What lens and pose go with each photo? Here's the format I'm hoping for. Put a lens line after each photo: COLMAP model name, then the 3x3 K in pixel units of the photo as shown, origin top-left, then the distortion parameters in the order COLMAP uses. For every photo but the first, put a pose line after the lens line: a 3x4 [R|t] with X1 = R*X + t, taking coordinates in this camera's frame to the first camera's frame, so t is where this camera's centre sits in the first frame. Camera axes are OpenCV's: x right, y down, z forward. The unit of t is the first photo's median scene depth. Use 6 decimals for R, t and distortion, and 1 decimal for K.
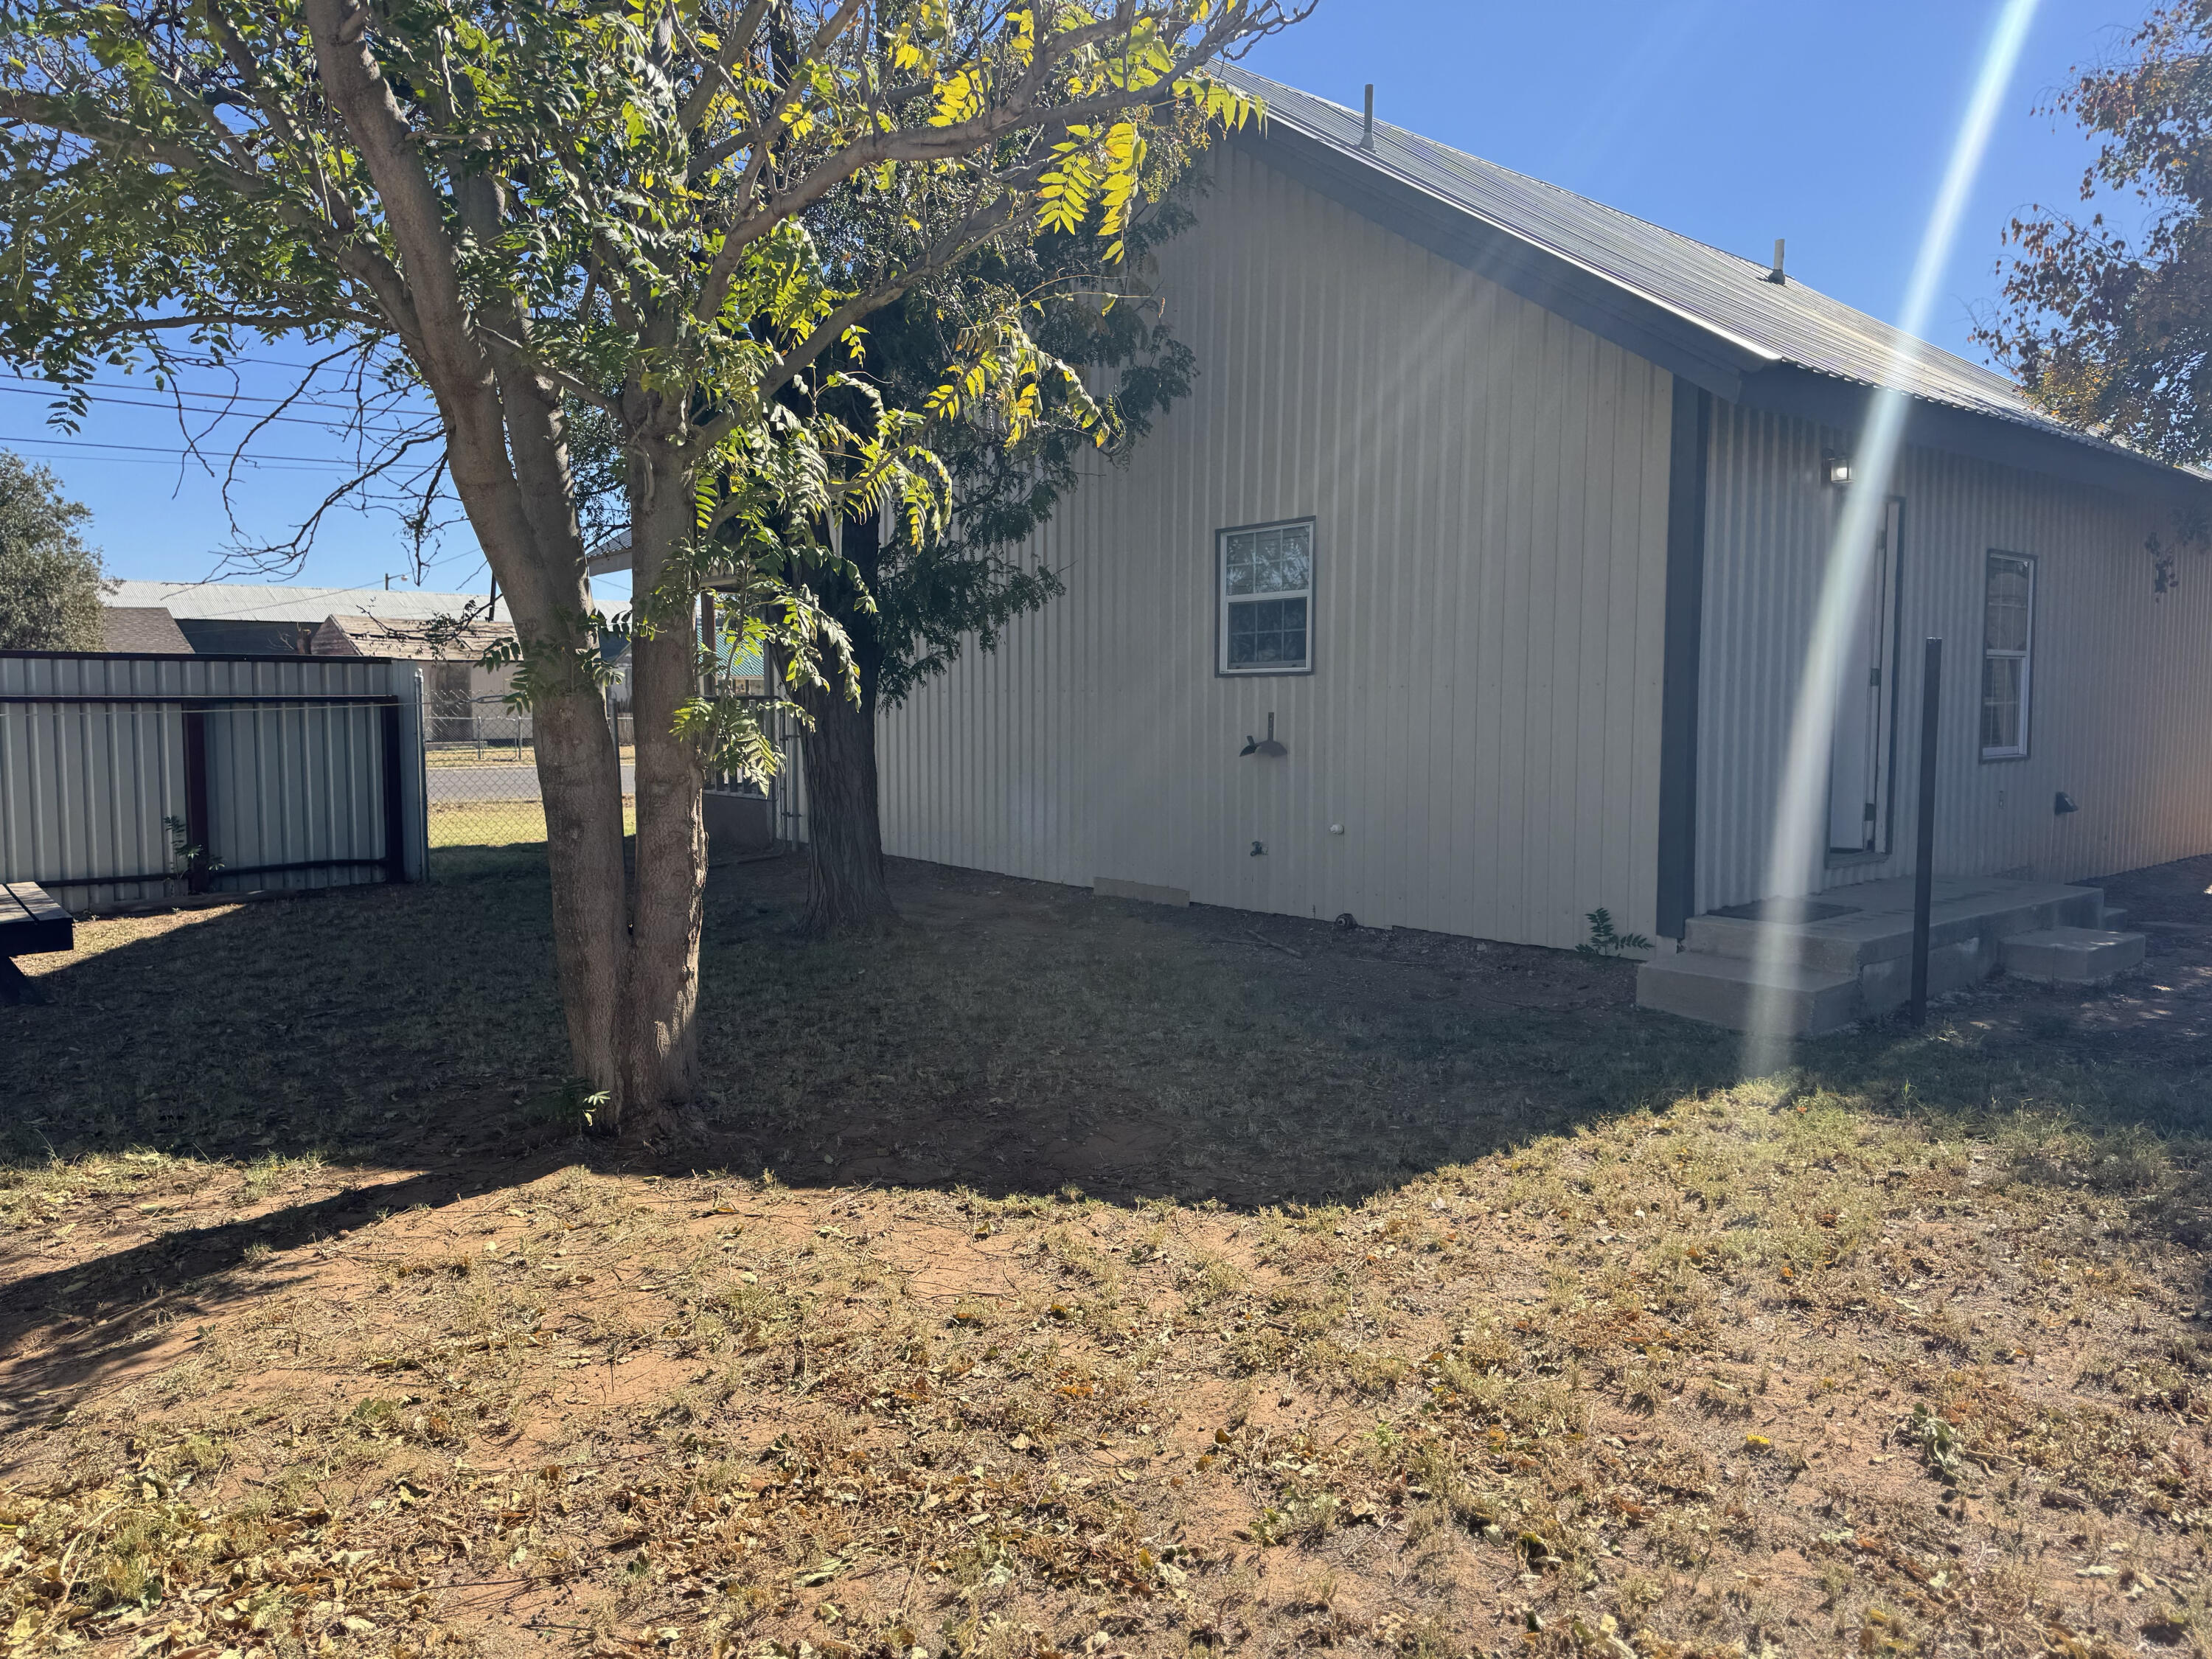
lens RADIAL K [[1553.2, 0, 1101.3], [0, 1553.2, 816.8], [0, 0, 1]] dist [0.026587, -0.044872]
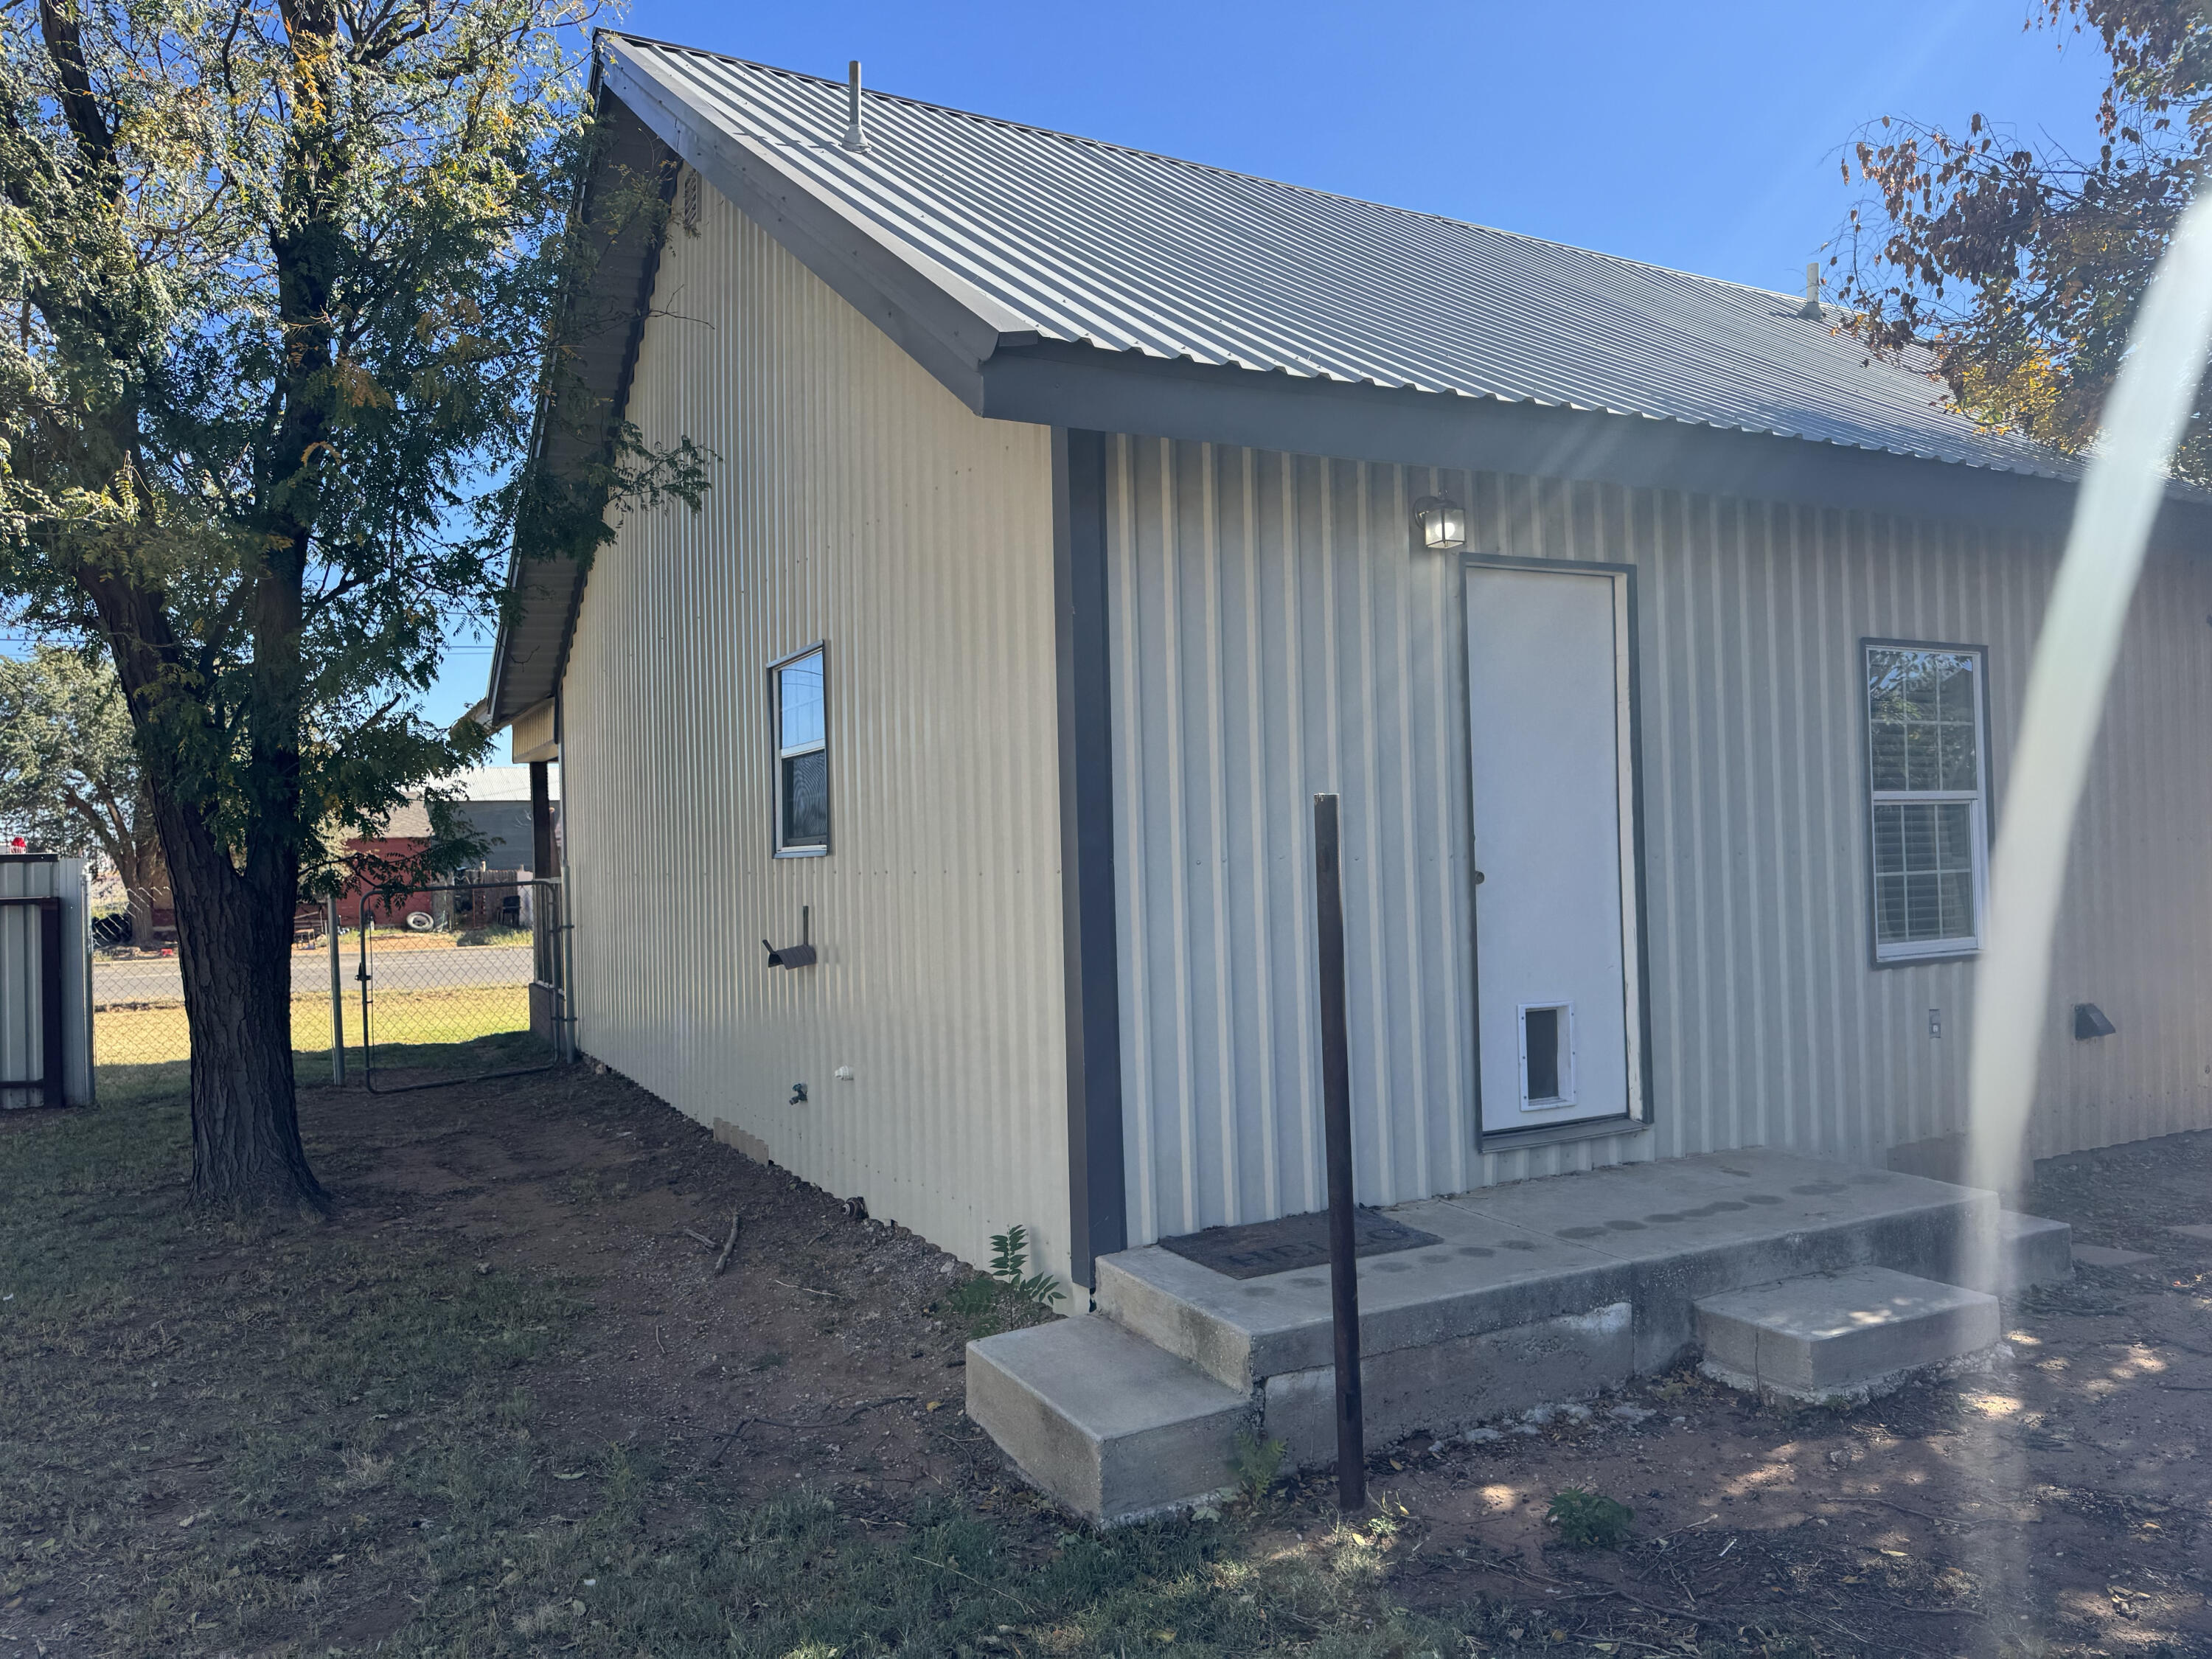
lens RADIAL K [[1553.2, 0, 1101.3], [0, 1553.2, 816.8], [0, 0, 1]] dist [0.026587, -0.044872]
pose [[0.974302, -0.030222, -0.223207, 0.412184], [0.007828, 0.994902, -0.100542, -0.035439], [0.225108, 0.096211, 0.969572, 0.313033]]
